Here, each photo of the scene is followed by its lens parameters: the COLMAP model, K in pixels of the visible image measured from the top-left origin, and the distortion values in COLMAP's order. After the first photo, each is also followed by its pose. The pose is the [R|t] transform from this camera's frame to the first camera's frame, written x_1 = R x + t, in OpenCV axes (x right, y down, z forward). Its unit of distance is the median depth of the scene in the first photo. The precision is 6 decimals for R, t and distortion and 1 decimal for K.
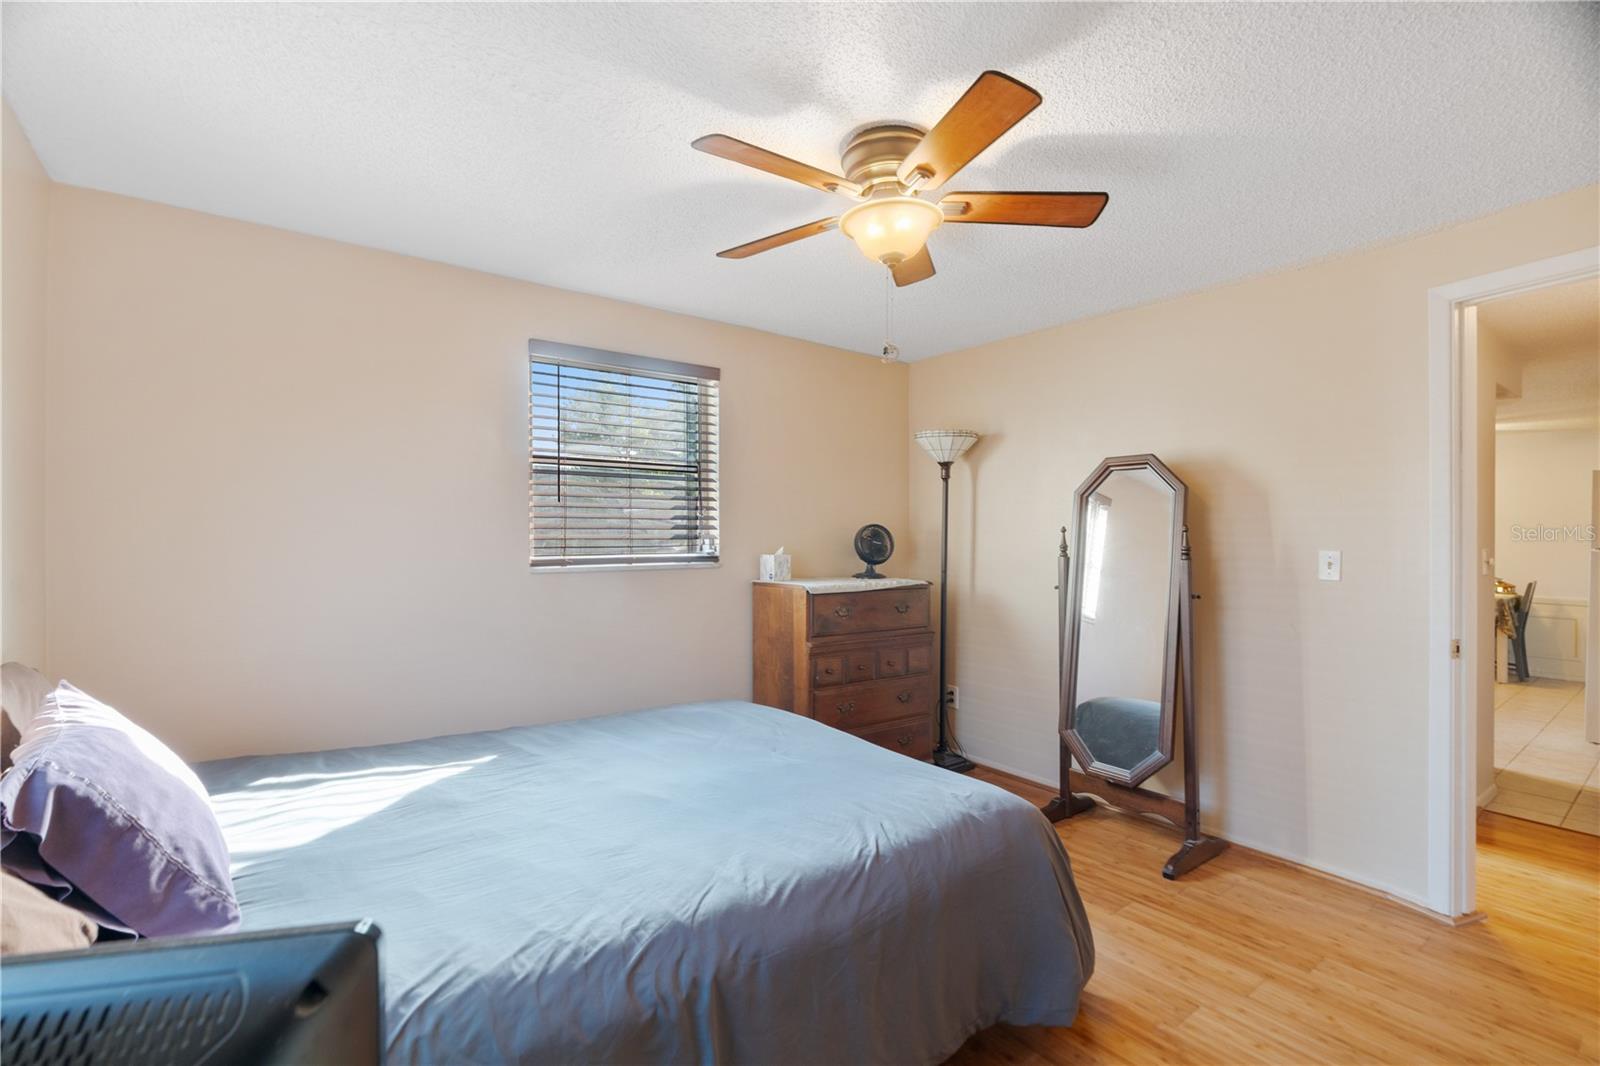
lens RADIAL K [[730.3, 0, 793.1], [0, 730.3, 536.1], [0, 0, 1]] dist [-0.002079, -0.000058]
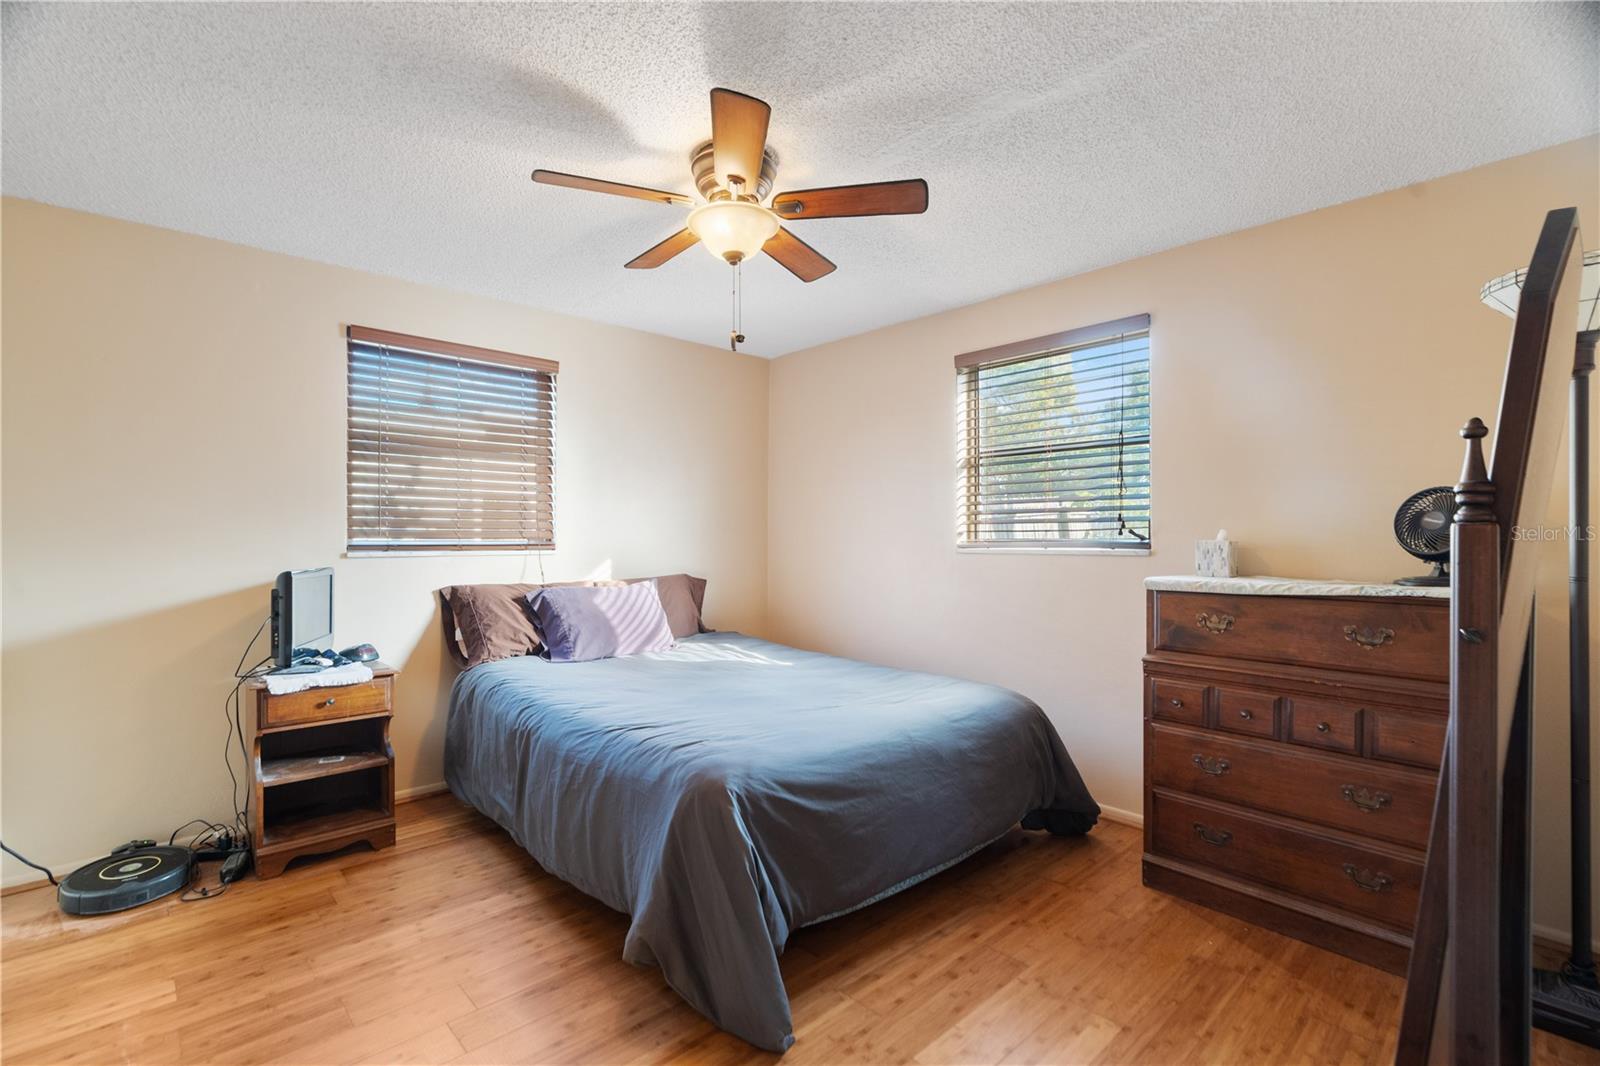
lens RADIAL K [[726.0, 0, 792.5], [0, 726.0, 542.9], [0, 0, 1]] dist [0.000113, 0.001194]
pose [[0.099636, -0.001253, -0.995023, 0.694587], [-0.005491, 0.999983, -0.001809, 0.033729], [0.995009, 0.005644, 0.099627, 0.543985]]
